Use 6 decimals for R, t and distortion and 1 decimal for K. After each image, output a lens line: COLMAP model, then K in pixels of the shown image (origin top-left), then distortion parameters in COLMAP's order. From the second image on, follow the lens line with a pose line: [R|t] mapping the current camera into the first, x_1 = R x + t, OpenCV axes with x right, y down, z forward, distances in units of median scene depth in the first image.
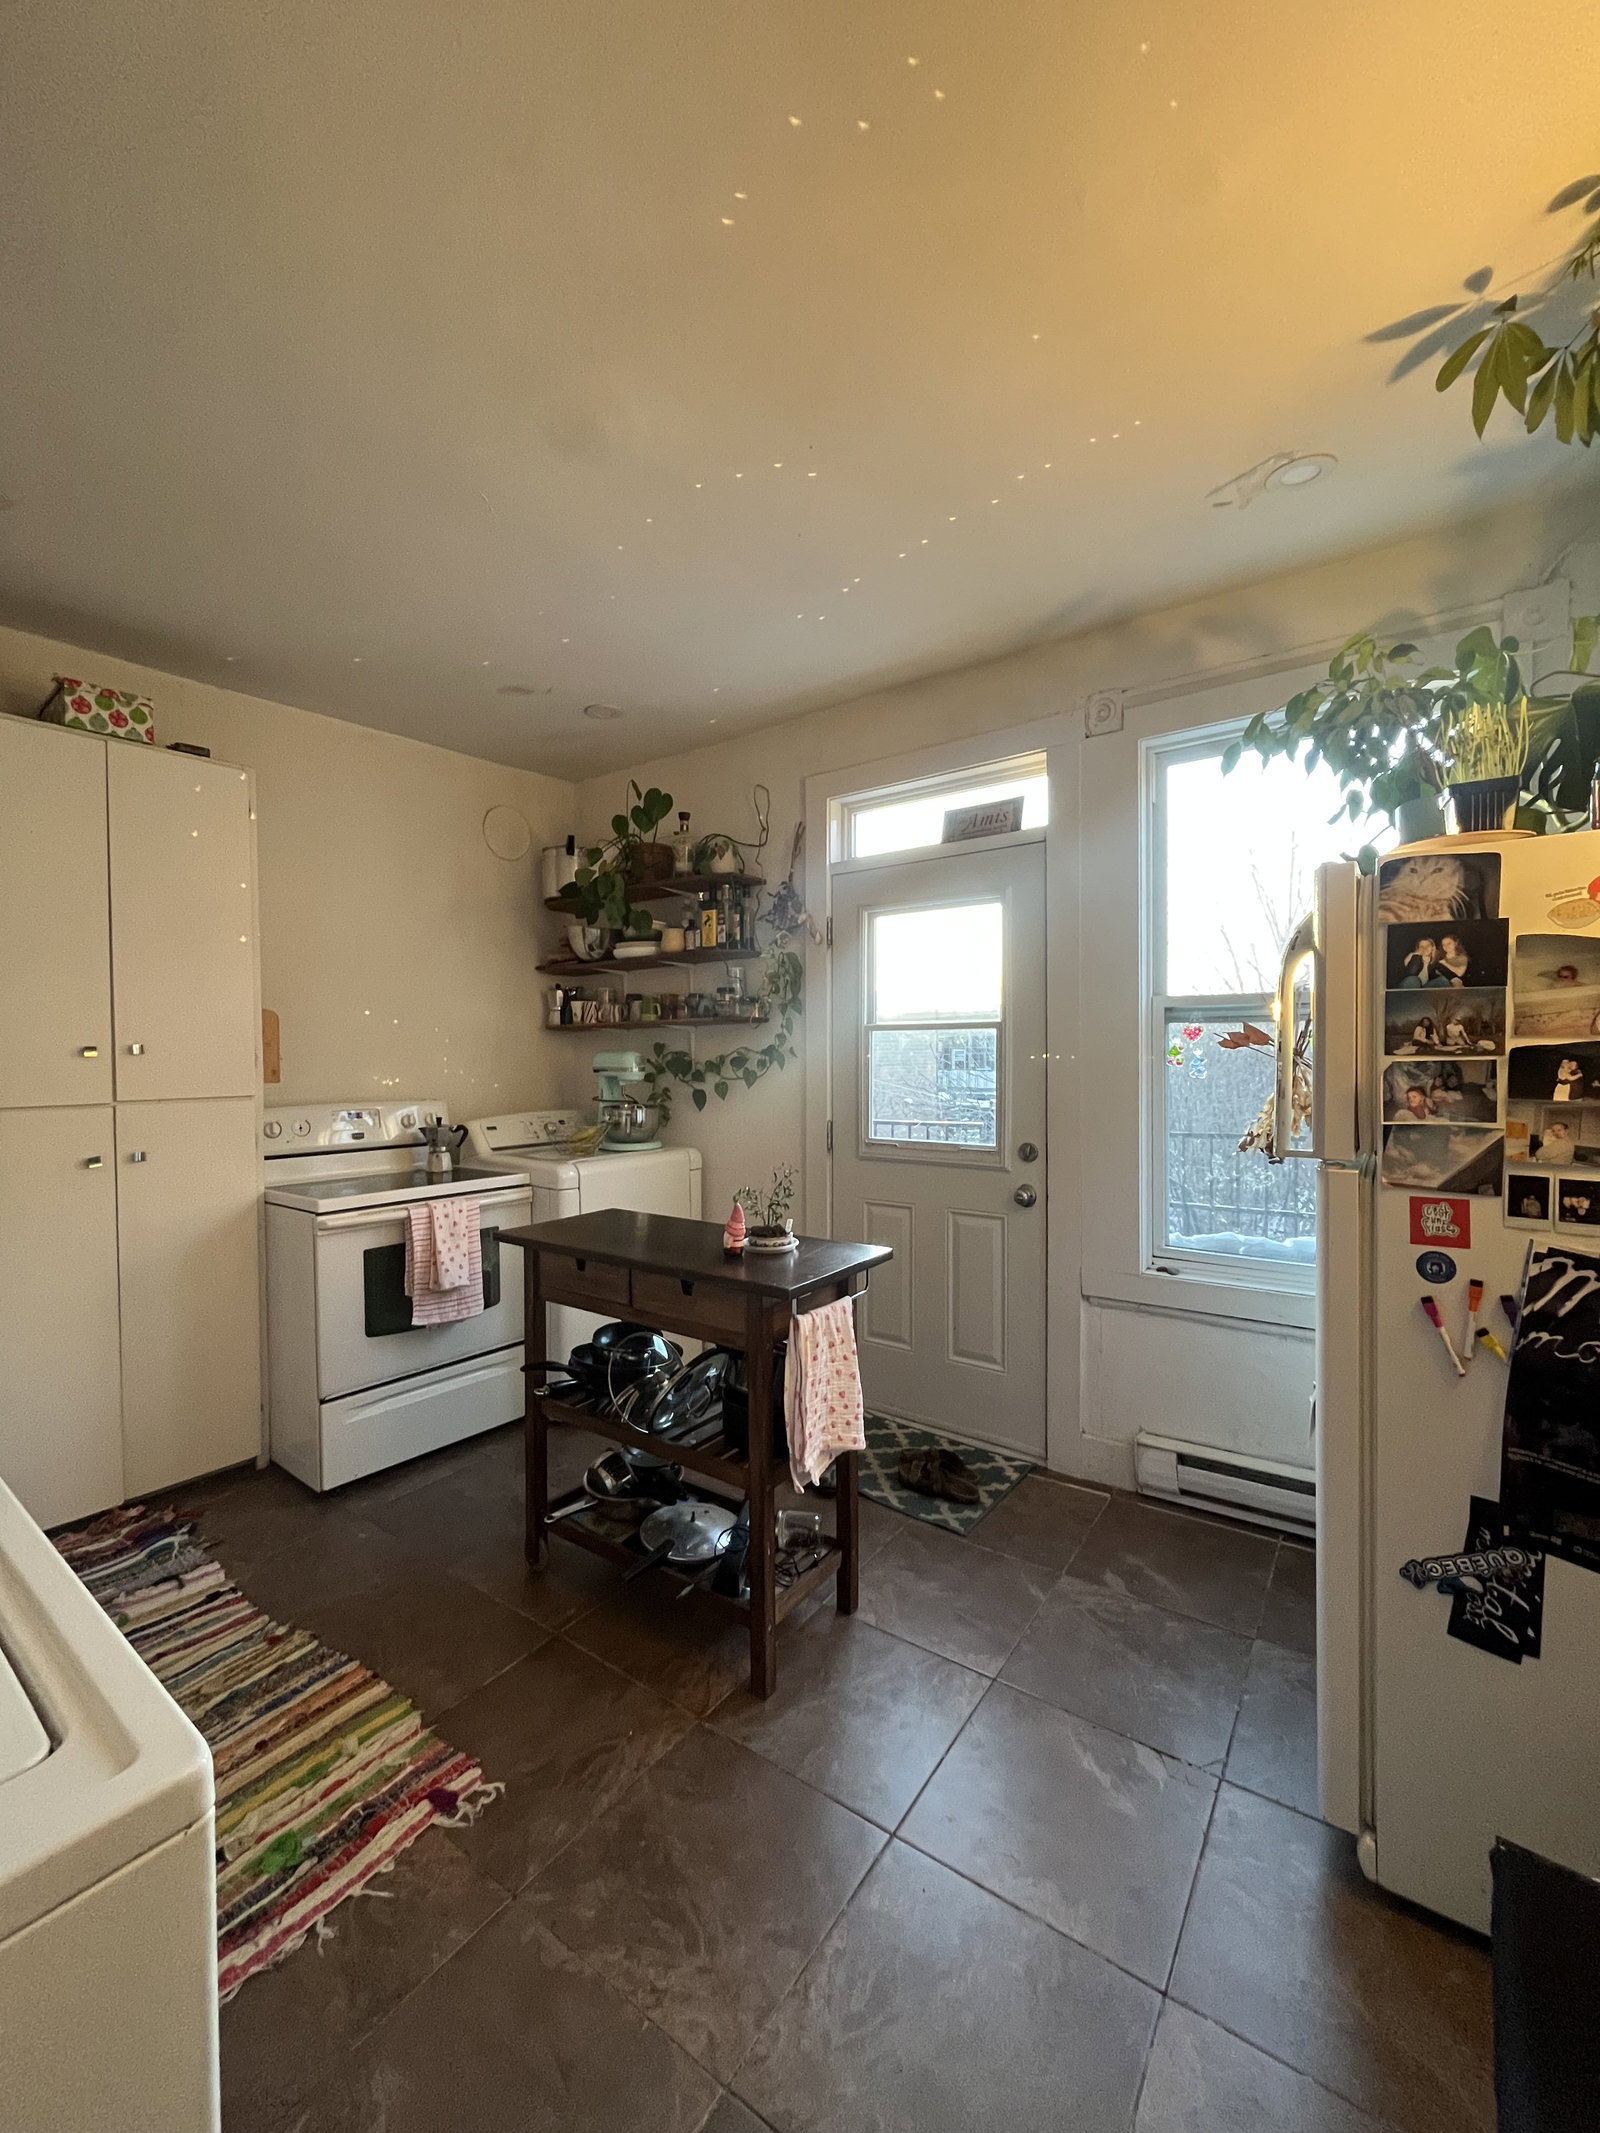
lens RADIAL K [[861.6, 0, 795.9], [0, 861.6, 1071.6], [0, 0, 1]] dist [-0.003324, -0.000261]
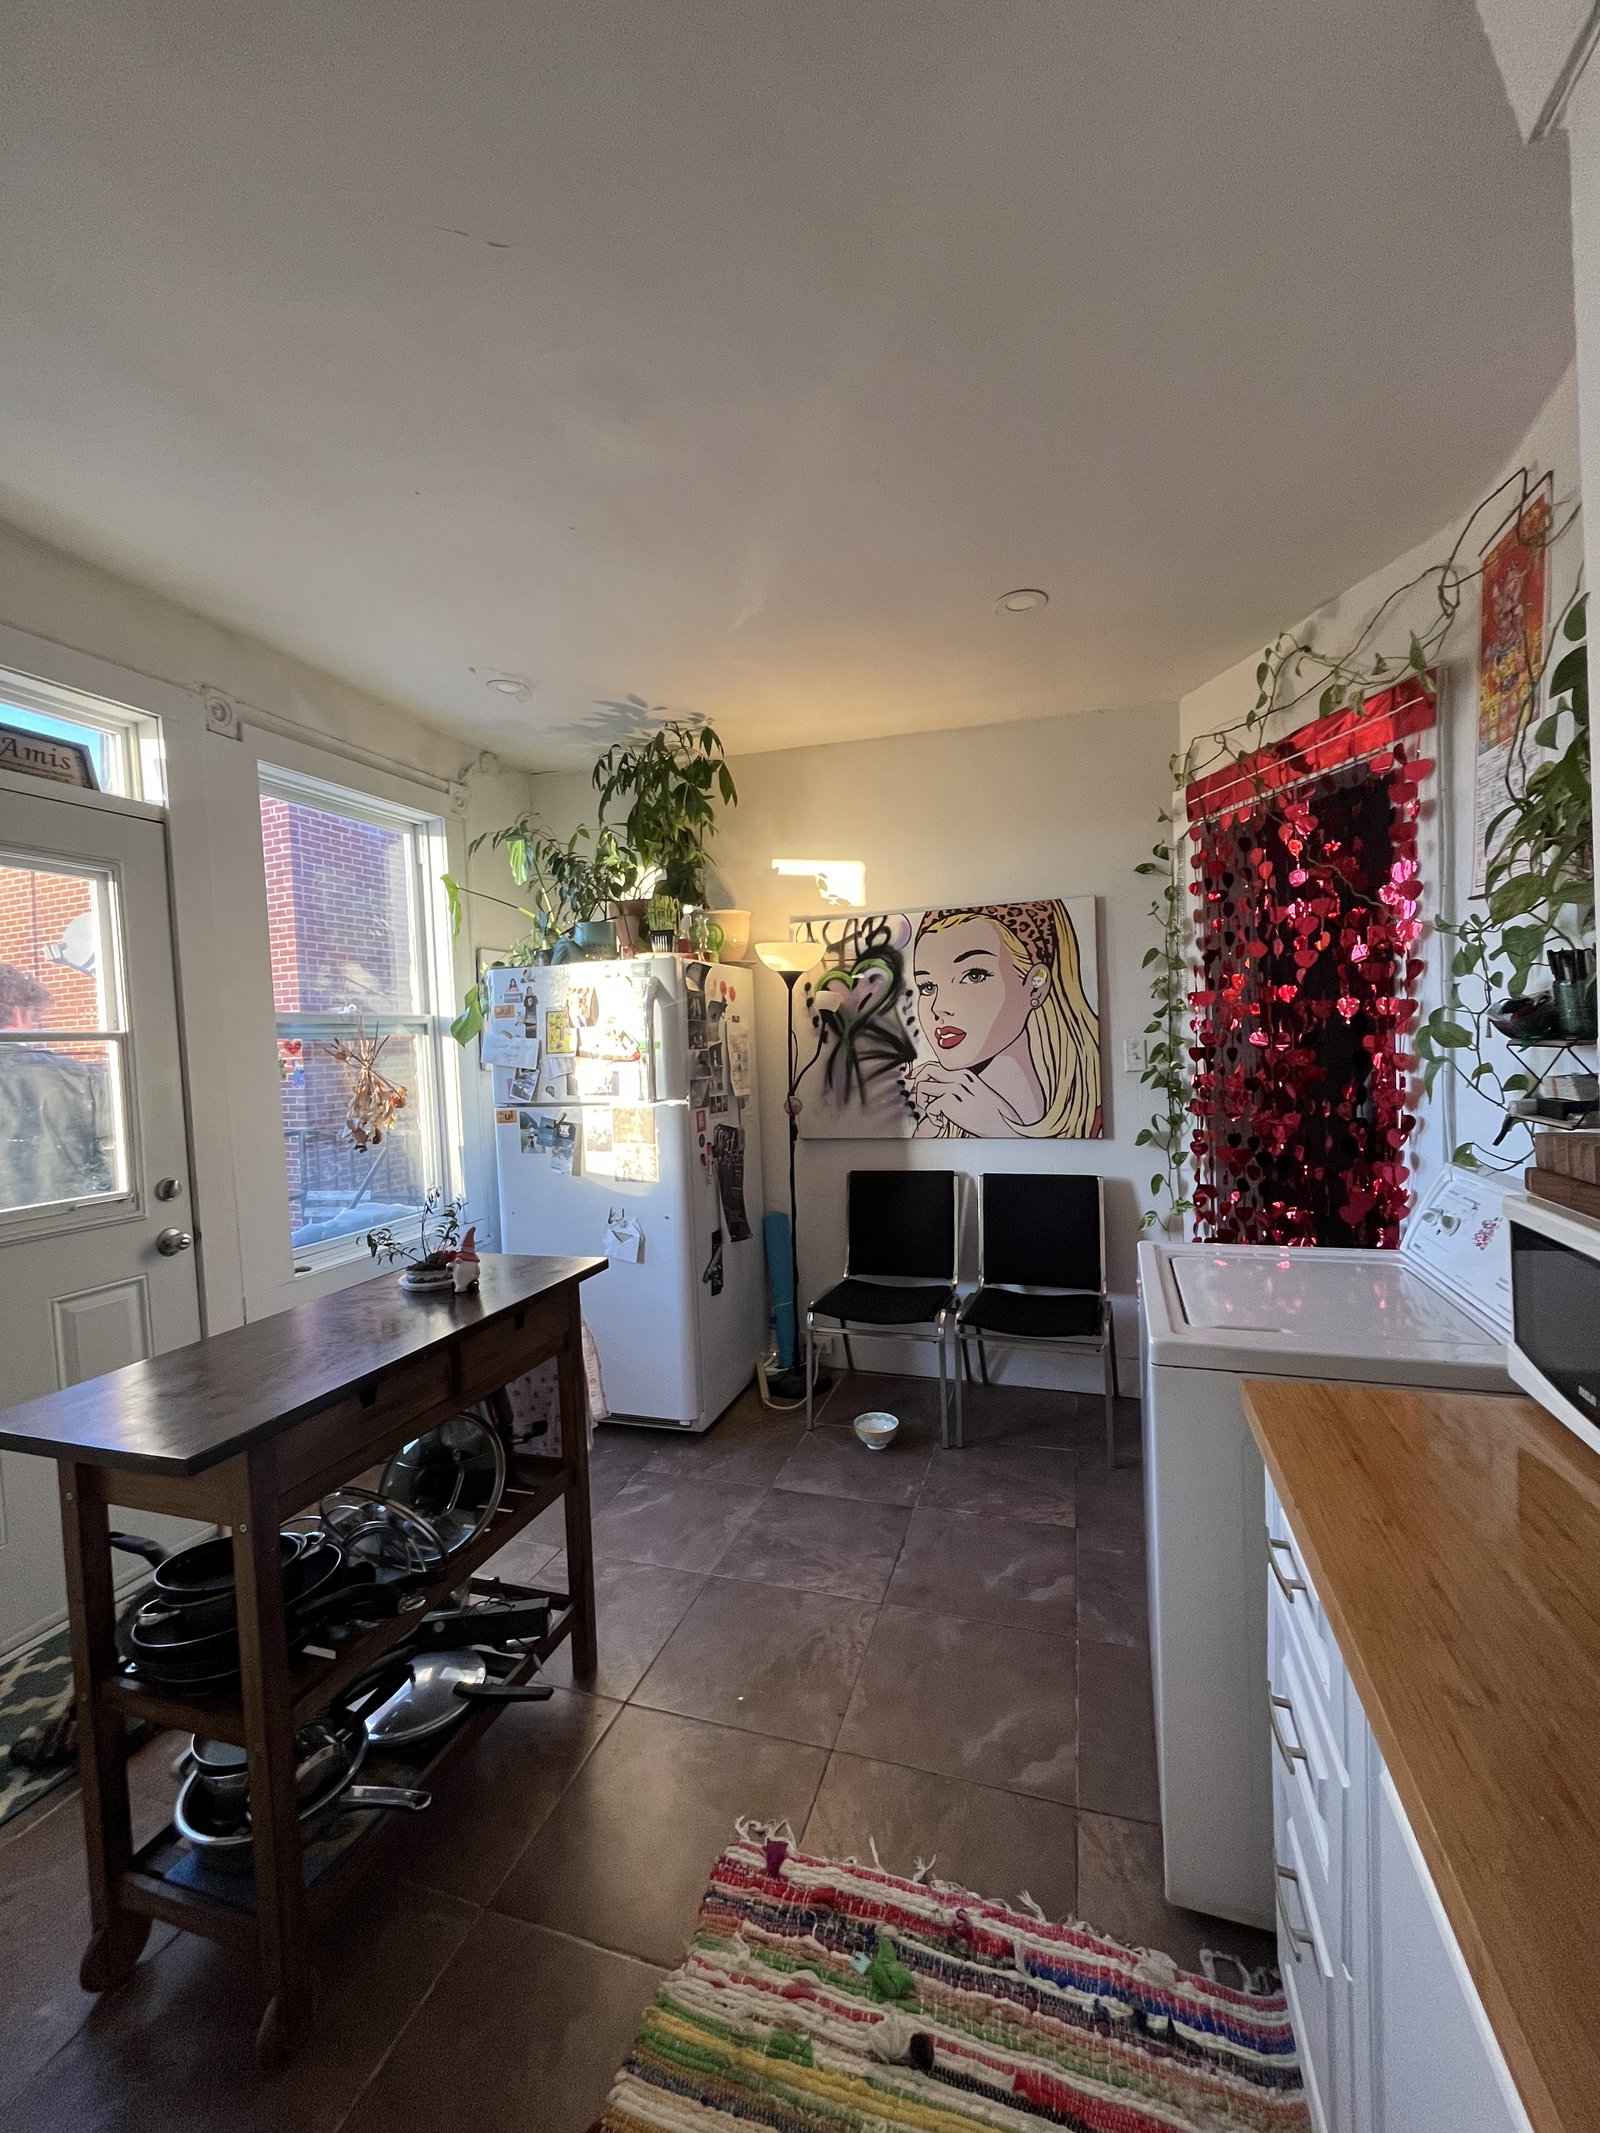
lens RADIAL K [[861.6, 0, 799.8], [0, 861.6, 1069.5], [0, 0, 1]] dist [-0.003324, -0.000261]
pose [[-0.299721, -0.013996, 0.953924, -1.253964], [0.062247, 0.997475, 0.034193, -0.023220], [-0.951994, 0.069628, -0.298093, 1.159196]]
